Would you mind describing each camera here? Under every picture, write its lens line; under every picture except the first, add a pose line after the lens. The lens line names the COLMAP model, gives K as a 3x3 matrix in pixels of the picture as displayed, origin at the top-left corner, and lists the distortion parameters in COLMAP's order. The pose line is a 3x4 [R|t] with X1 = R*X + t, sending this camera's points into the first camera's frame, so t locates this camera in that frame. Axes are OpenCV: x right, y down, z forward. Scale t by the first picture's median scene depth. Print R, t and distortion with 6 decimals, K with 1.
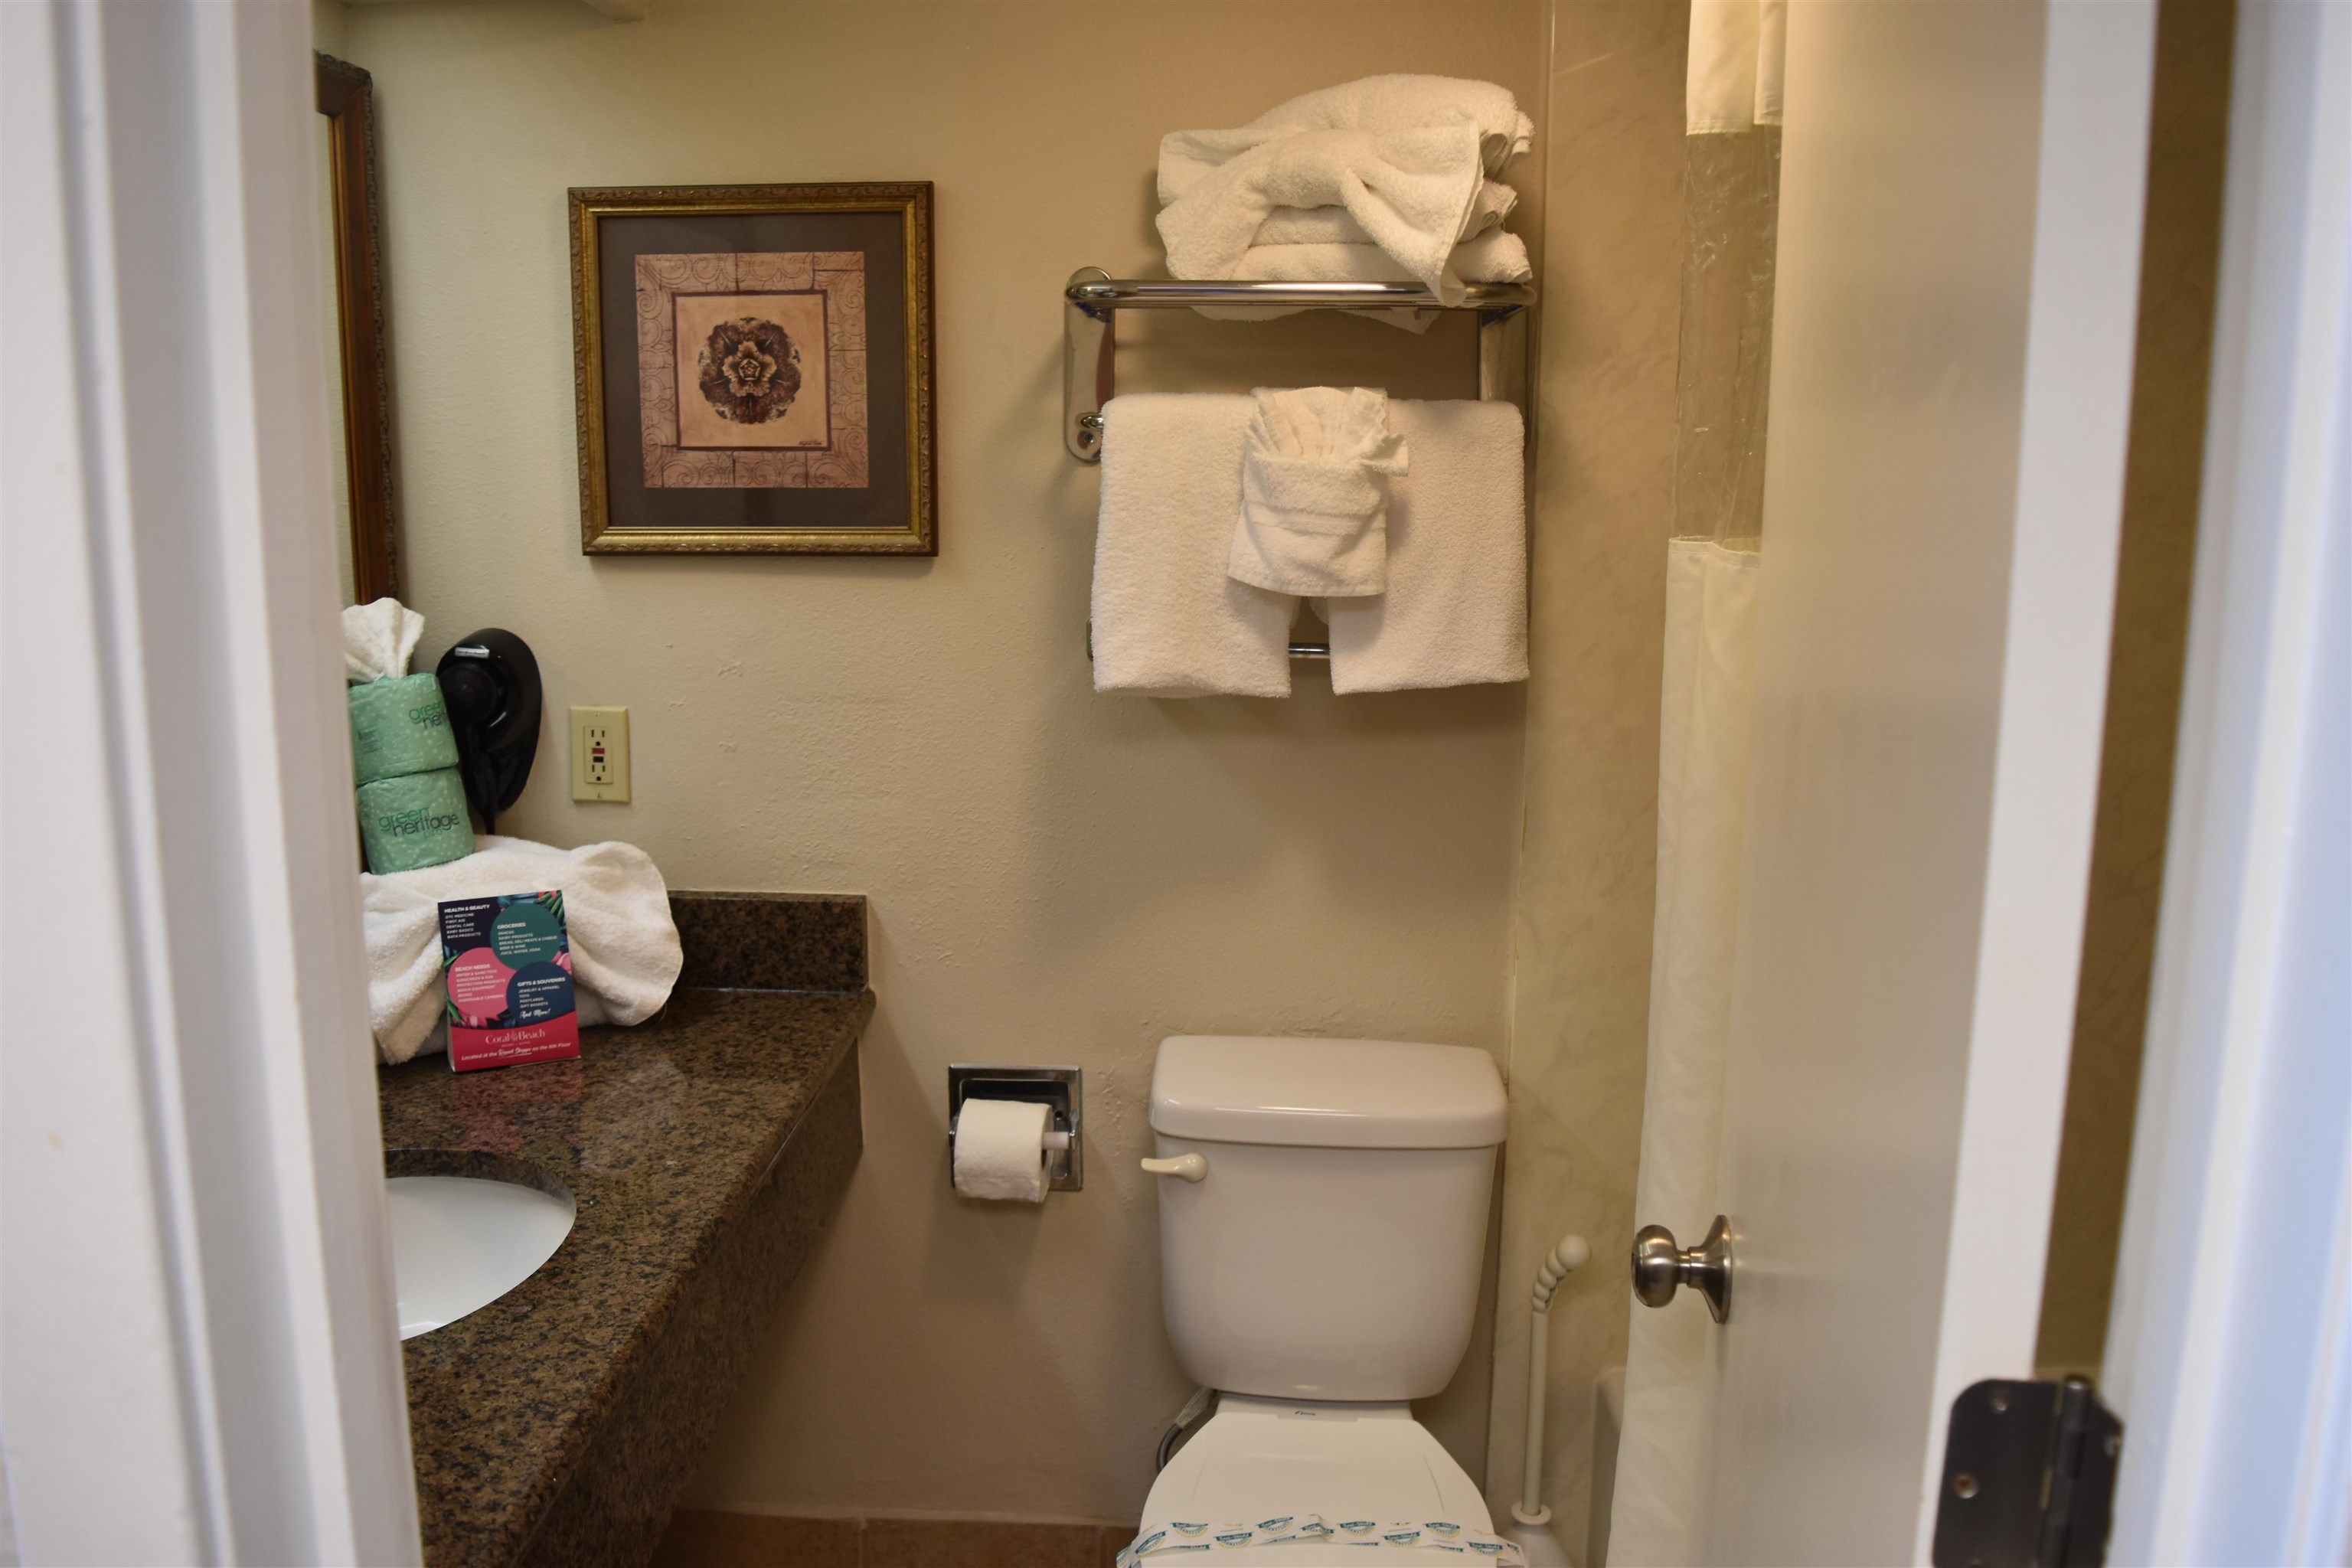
lens RADIAL K [[1845.5, 0, 1176.0], [0, 1845.5, 784.0], [0, 0, 1]] dist [-0.097986, 0.007431]
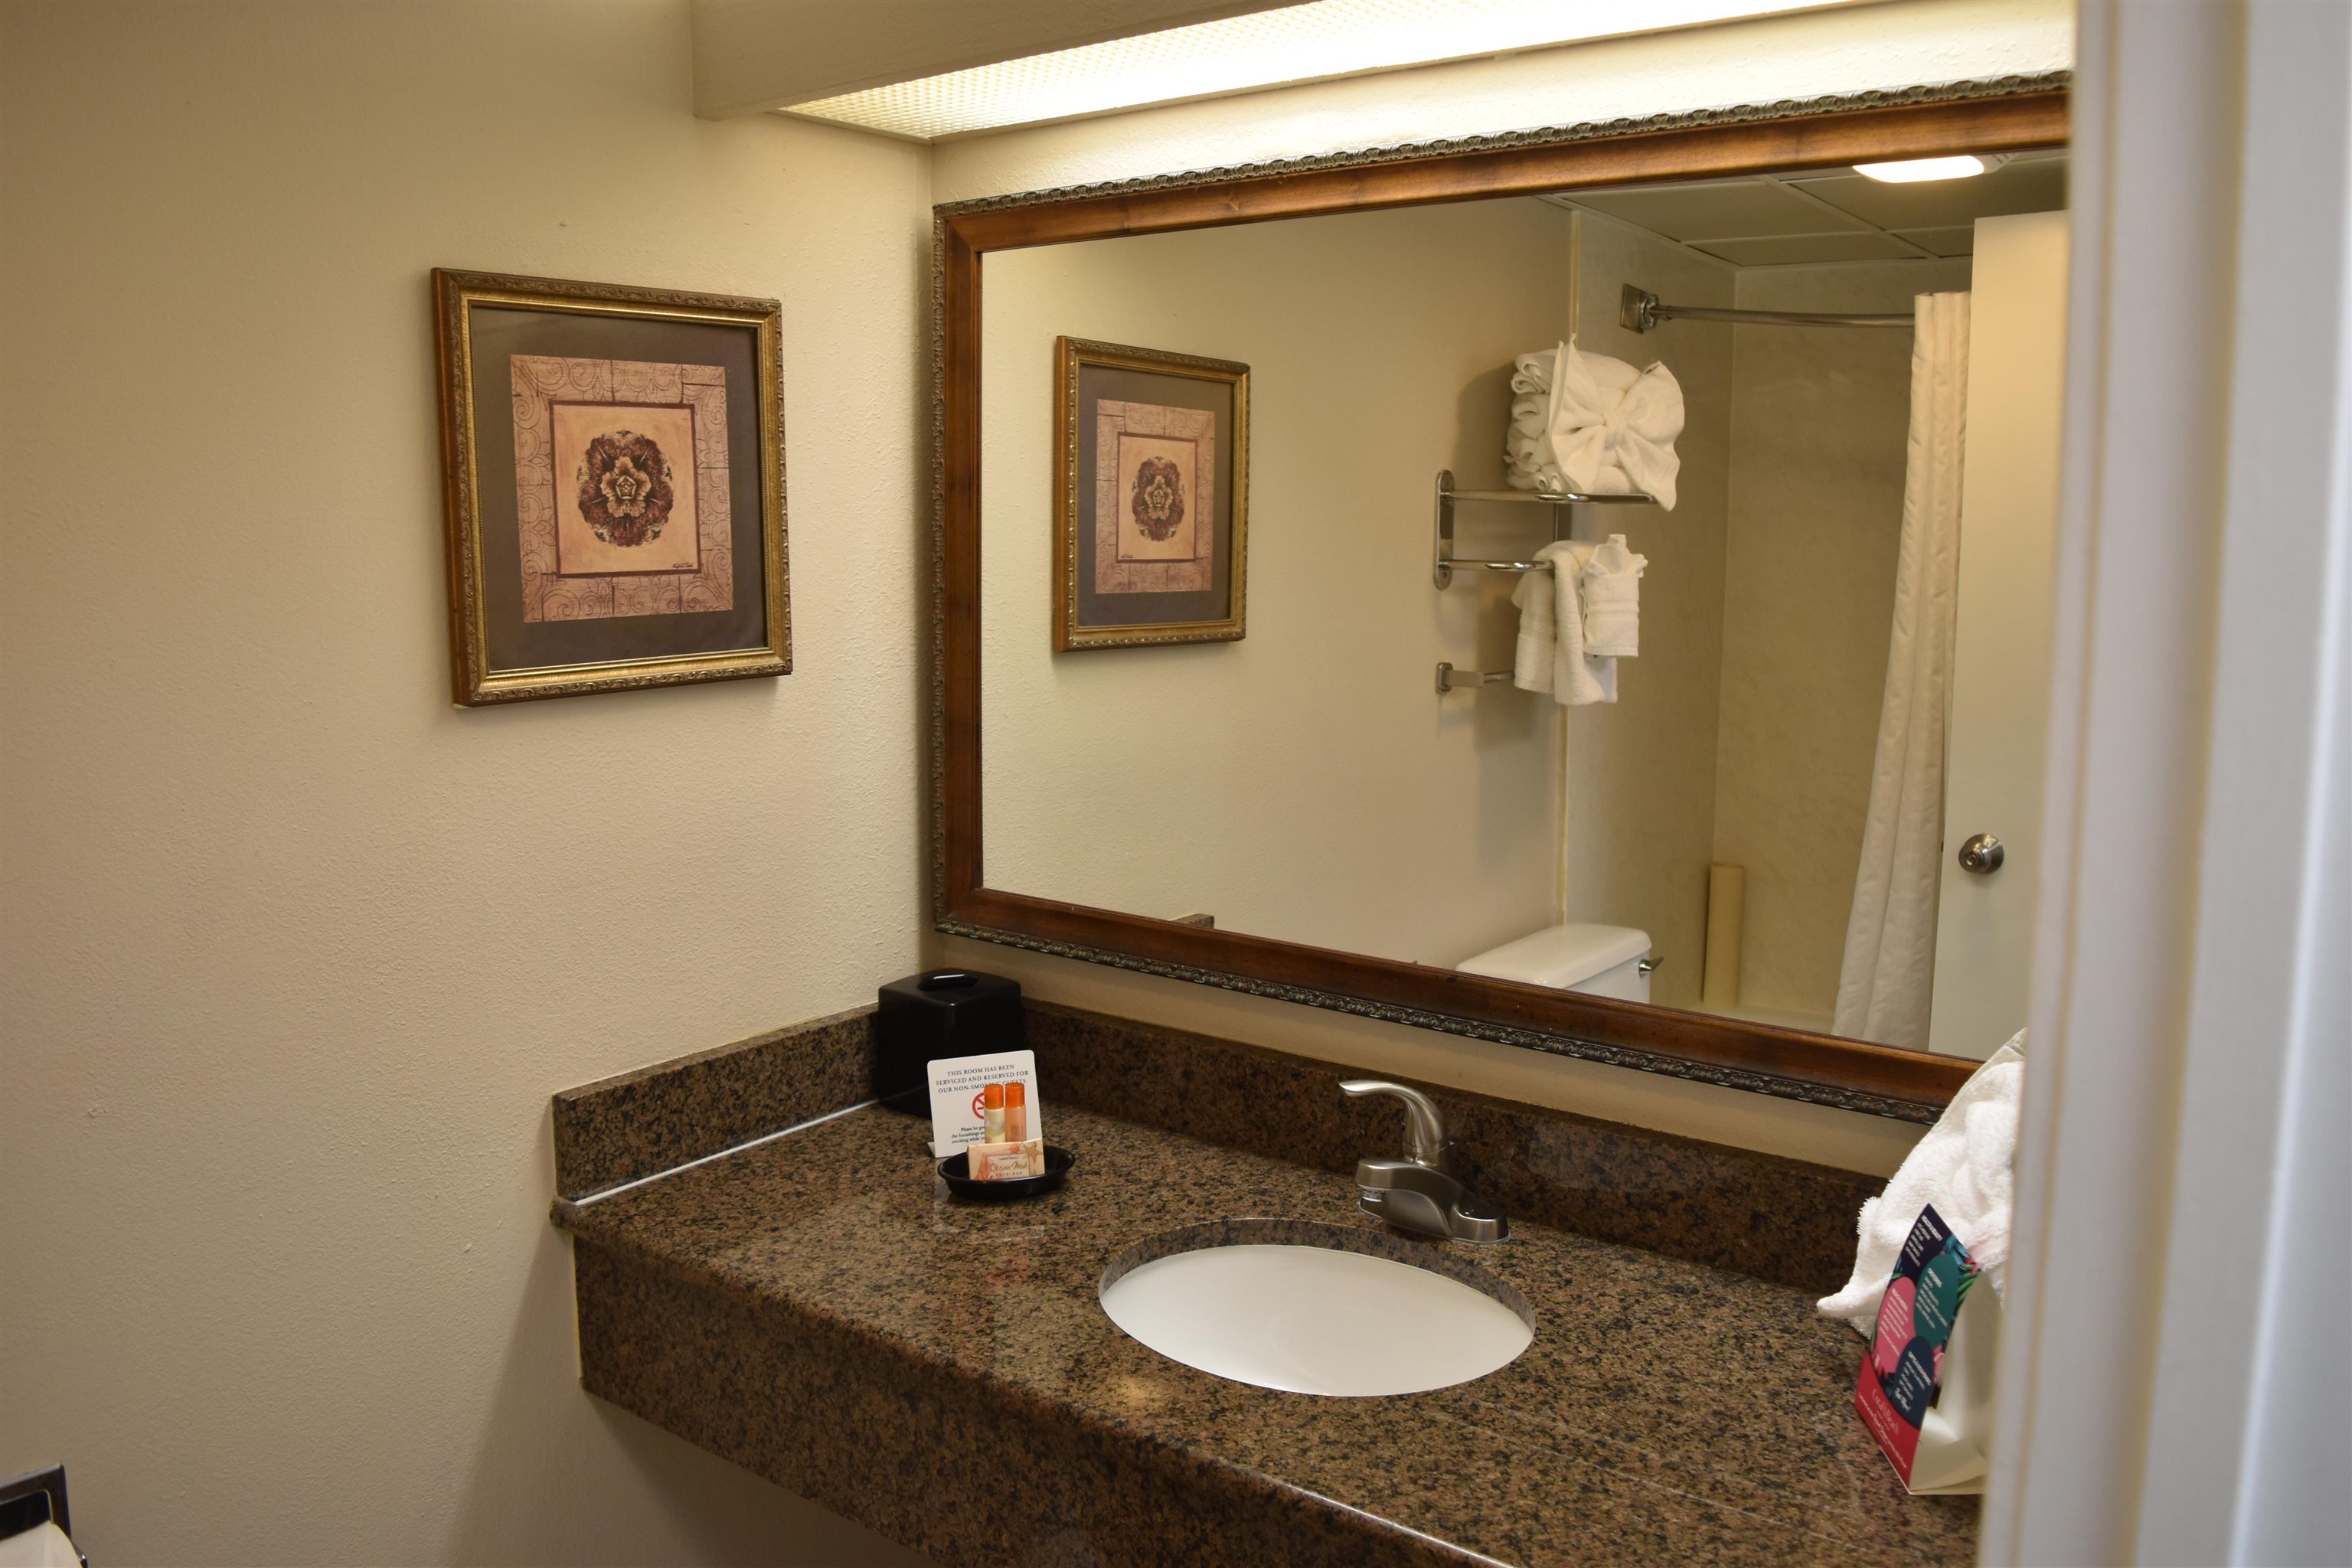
lens RADIAL K [[1835.2, 0, 1186.3], [0, 1835.2, 775.3], [0, 0, 1]] dist [-0.096864, 0.016880]
pose [[0.565318, -0.128138, 0.814859, -0.833723], [0.146840, 0.987715, 0.053448, -0.092462], [-0.811698, 0.089439, 0.577189, 0.263145]]
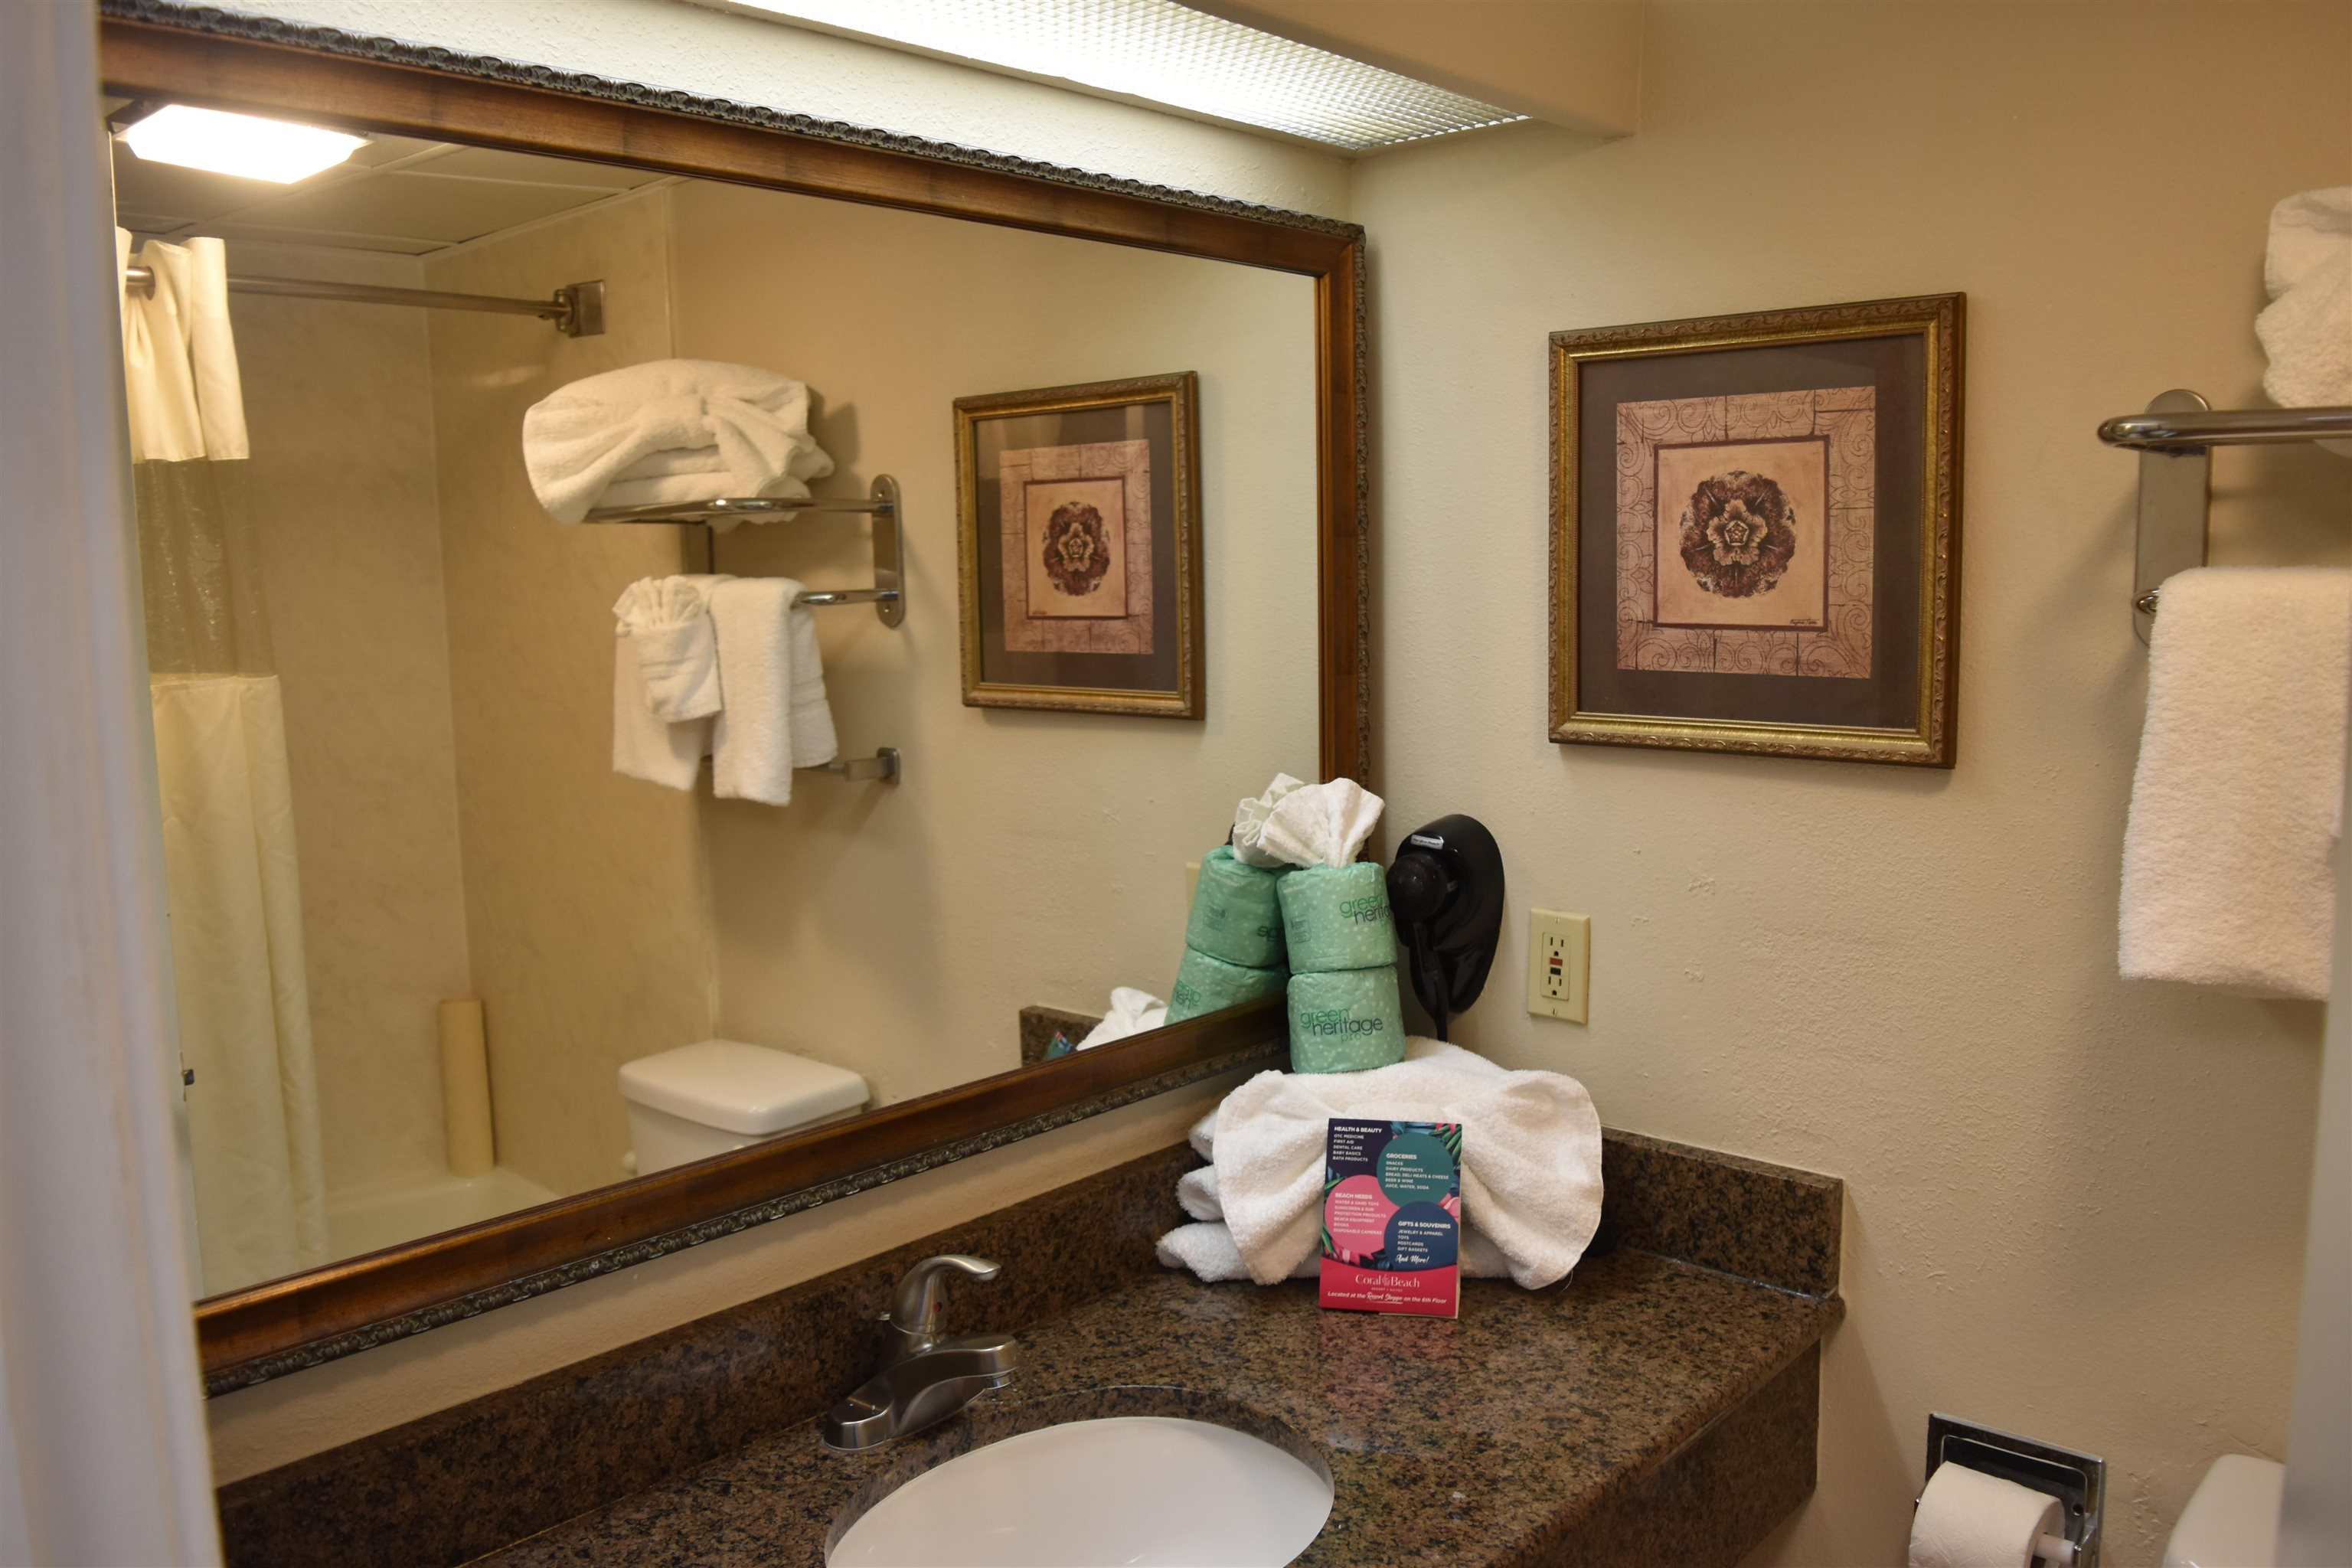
lens RADIAL K [[1835.2, 0, 1186.3], [0, 1835.2, 775.3], [0, 0, 1]] dist [-0.096864, 0.016880]
pose [[0.765023, 0.058059, -0.641380, 0.113248], [-0.096433, 0.995027, -0.024951, -0.071860], [0.636742, 0.080939, 0.766818, 0.212270]]
